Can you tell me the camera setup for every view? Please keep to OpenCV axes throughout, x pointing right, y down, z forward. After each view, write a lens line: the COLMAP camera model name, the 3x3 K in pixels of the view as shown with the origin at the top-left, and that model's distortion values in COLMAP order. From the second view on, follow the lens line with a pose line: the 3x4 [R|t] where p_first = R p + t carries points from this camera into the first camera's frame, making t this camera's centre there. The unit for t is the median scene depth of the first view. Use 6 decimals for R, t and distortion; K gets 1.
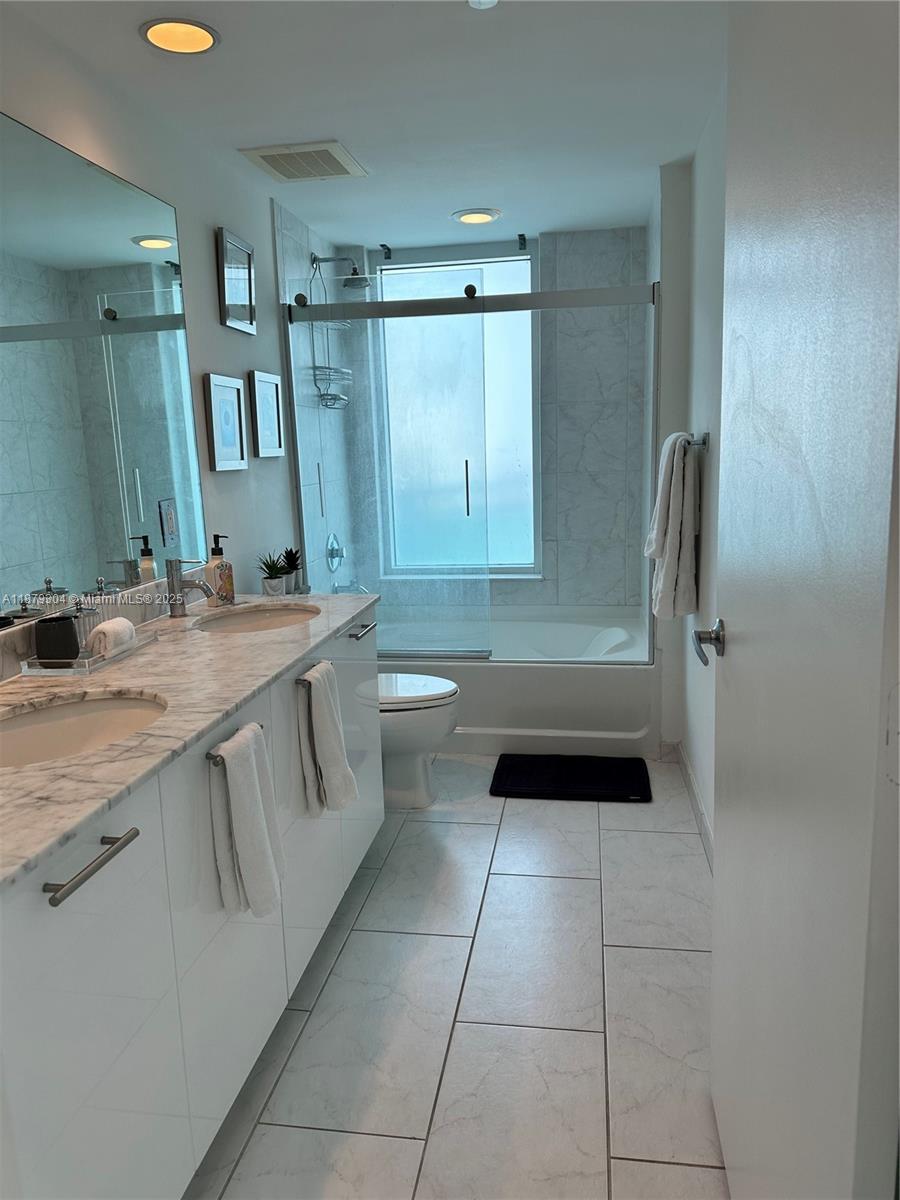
lens RADIAL K [[846.4, 0, 451.6], [0, 846.4, 595.7], [0, 0, 1]] dist [0.069847, -0.087189]
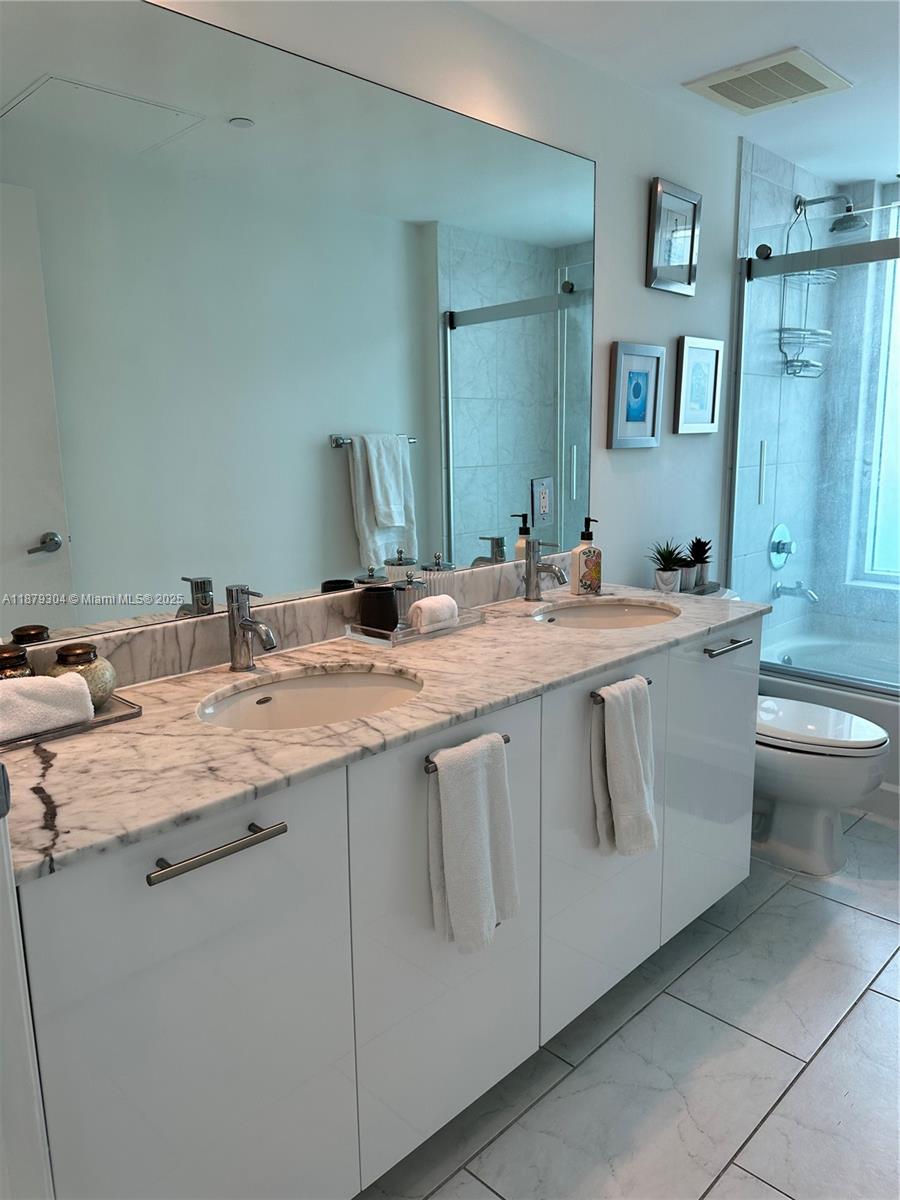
lens RADIAL K [[846.4, 0, 442.4], [0, 846.4, 594.8], [0, 0, 1]] dist [0.069847, -0.087189]
pose [[0.812455, 0.126182, -0.569206, 0.137711], [-0.112542, 0.991879, 0.059245, -0.026417], [0.572059, 0.015926, 0.820058, 0.163699]]
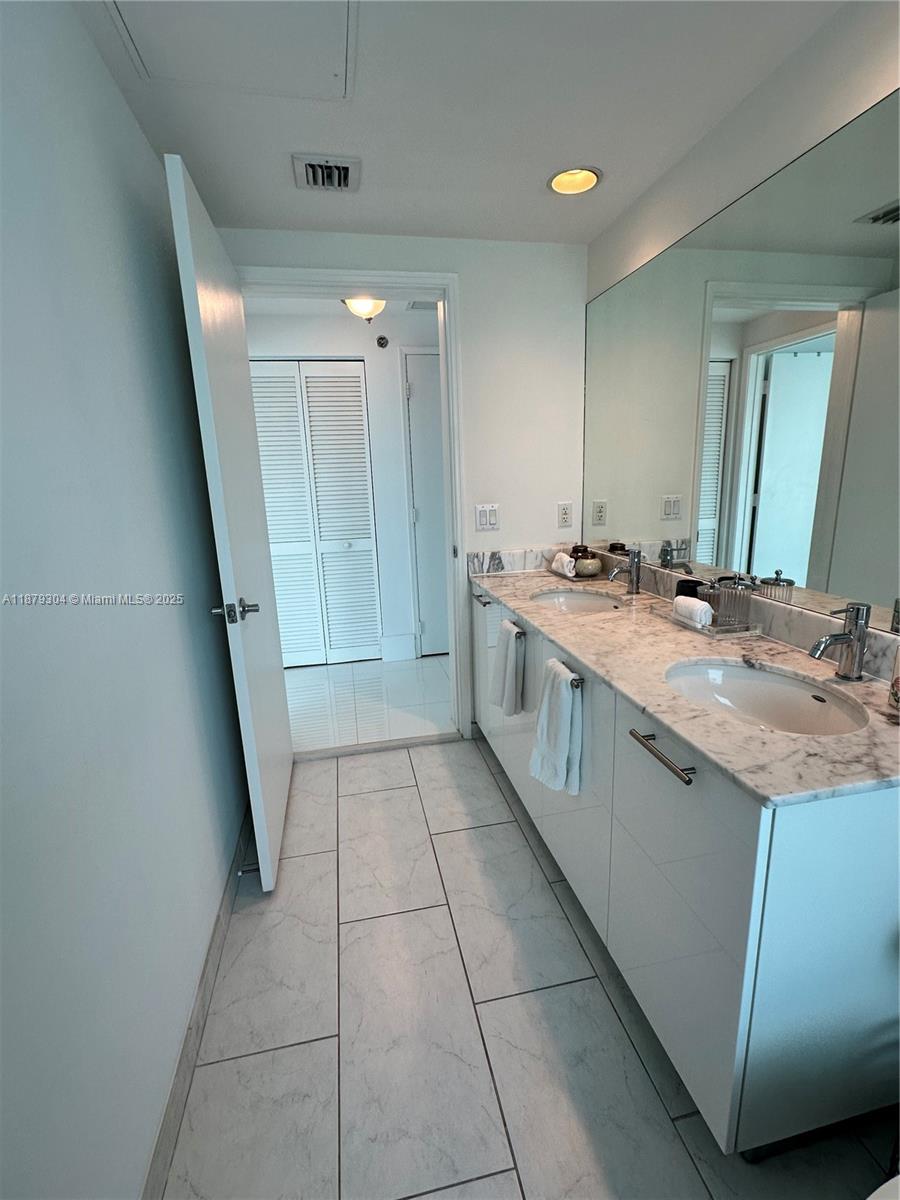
lens RADIAL K [[540.8, 0, 447.6], [0, 540.8, 599.1], [0, 0, 1]] dist [-0.002834, 0.001205]
pose [[-0.934515, 0.146322, -0.324456, 0.174012], [0.005754, 0.917679, 0.397281, -0.240975], [0.355877, 0.369398, -0.858427, 1.273836]]
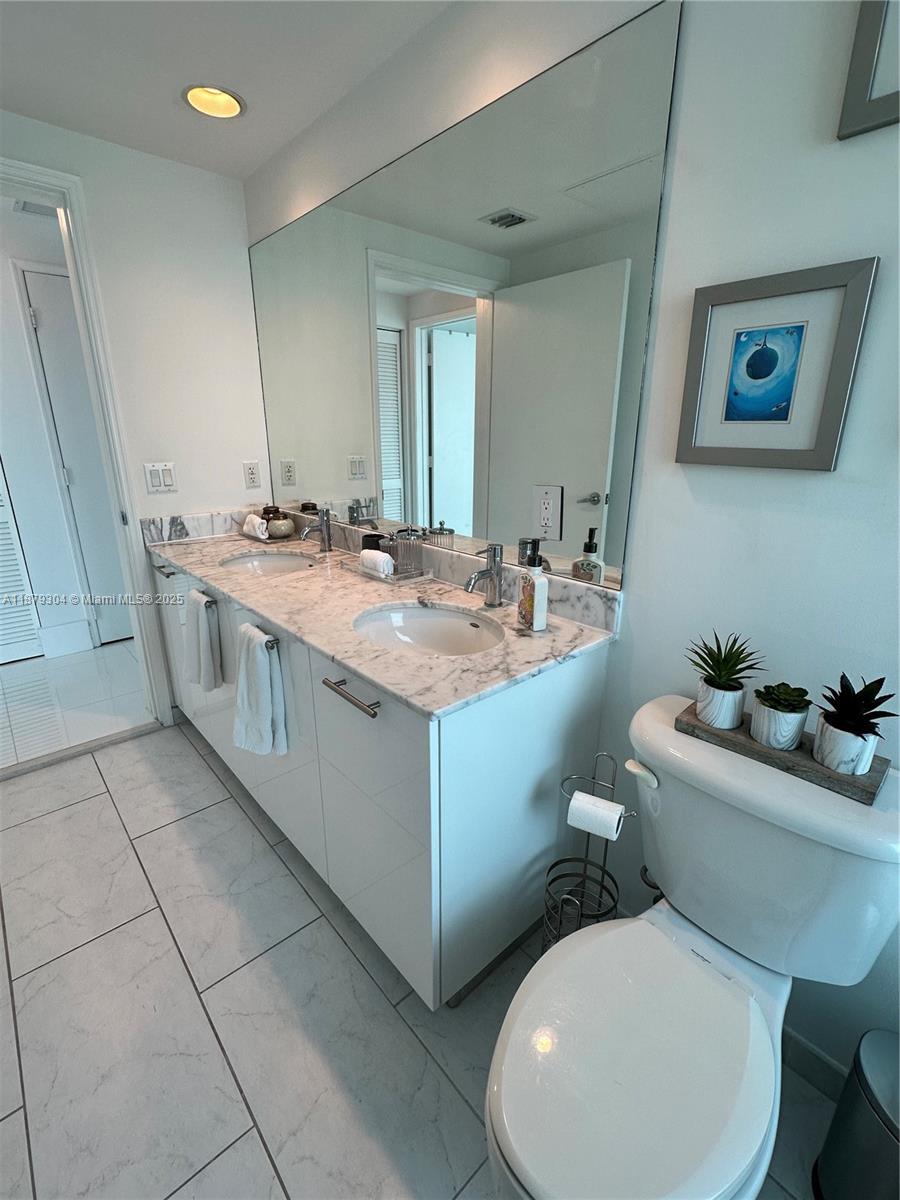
lens RADIAL K [[540.8, 0, 447.5], [0, 540.8, 598.4], [0, 0, 1]] dist [-0.002834, 0.001205]
pose [[-0.635011, 0.264201, -0.725919, 0.155006], [-0.115823, 0.896514, 0.427608, -0.238200], [0.763771, 0.355614, -0.538696, 1.293469]]
